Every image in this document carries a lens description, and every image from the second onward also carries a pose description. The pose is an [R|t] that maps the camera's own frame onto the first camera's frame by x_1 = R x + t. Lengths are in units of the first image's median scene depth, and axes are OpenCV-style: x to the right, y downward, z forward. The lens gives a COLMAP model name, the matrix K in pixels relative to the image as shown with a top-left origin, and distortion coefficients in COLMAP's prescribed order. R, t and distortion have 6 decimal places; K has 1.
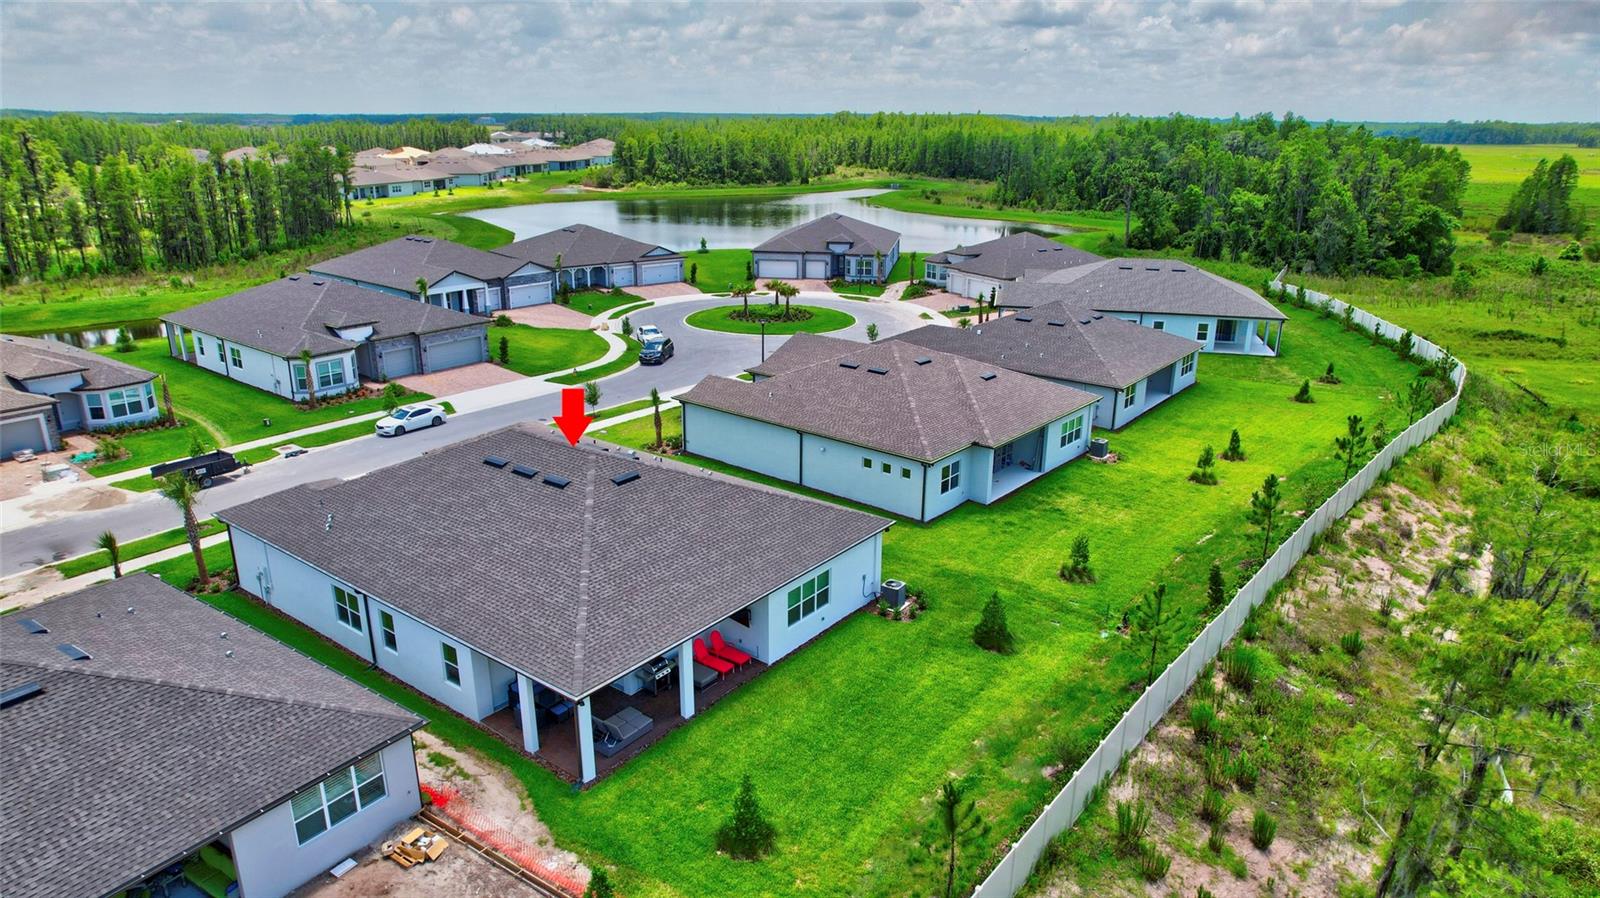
lens RADIAL K [[1030.9, 0, 811.0], [0, 1030.9, 447.9], [0, 0, 1]] dist [-0.075342, 0.069850]
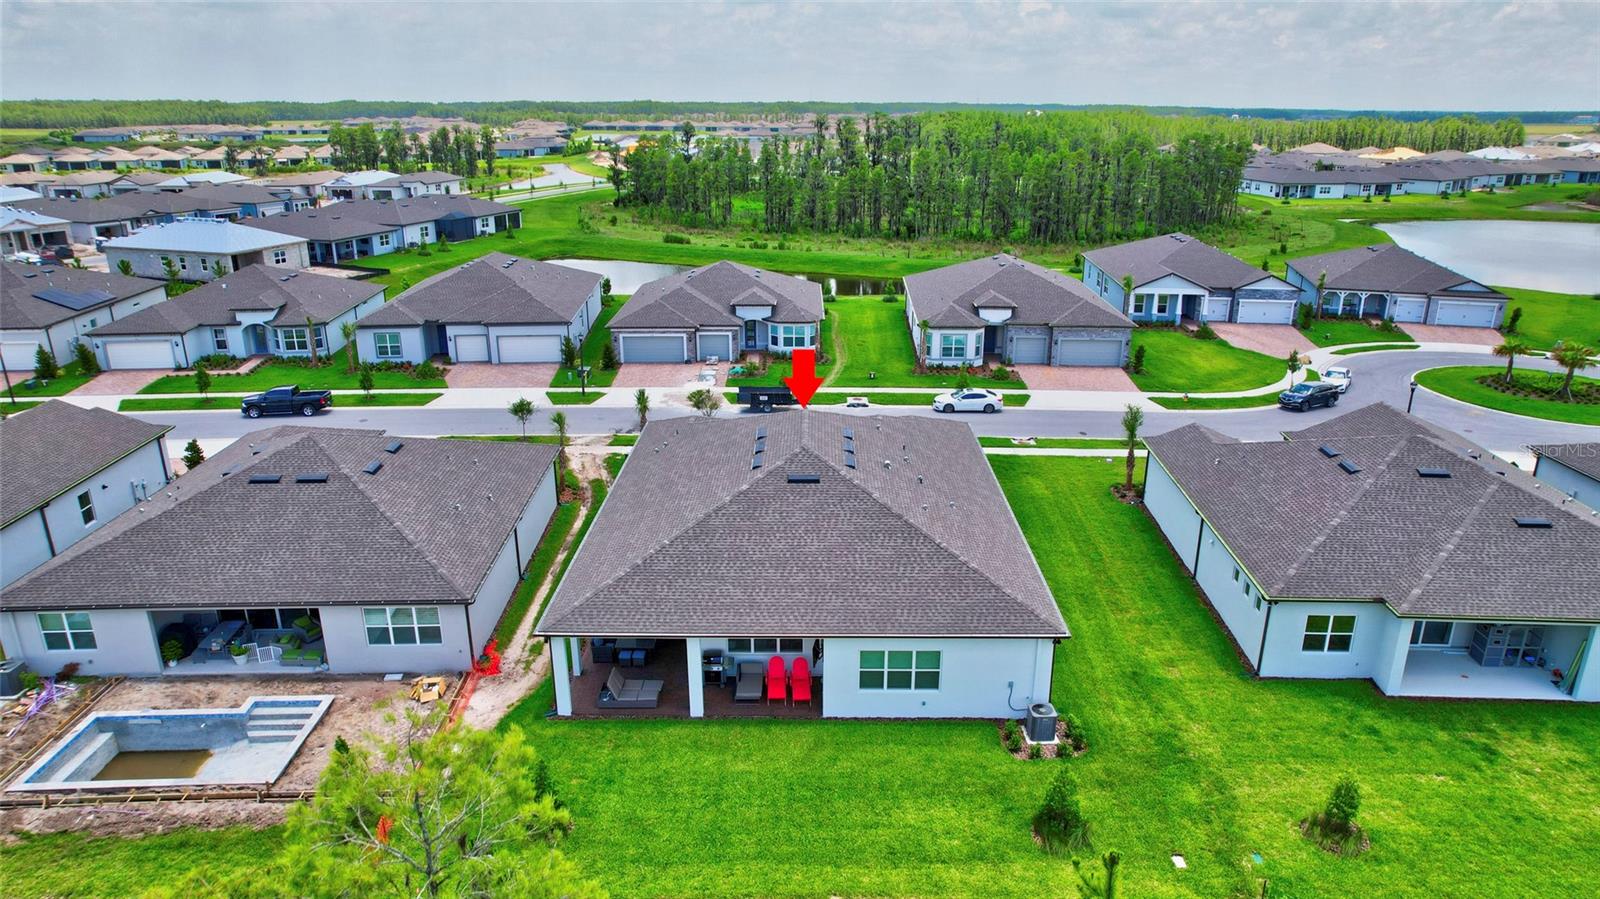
lens RADIAL K [[1044.5, 0, 800.0], [0, 1044.5, 449.5], [0, 0, 1]] dist [-0.072609, 0.065156]
pose [[0.594413, 0.249773, -0.764387, 0.324836], [-0.249090, 0.960978, 0.120312, -0.065606], [0.764610, 0.118886, 0.633434, 0.210581]]
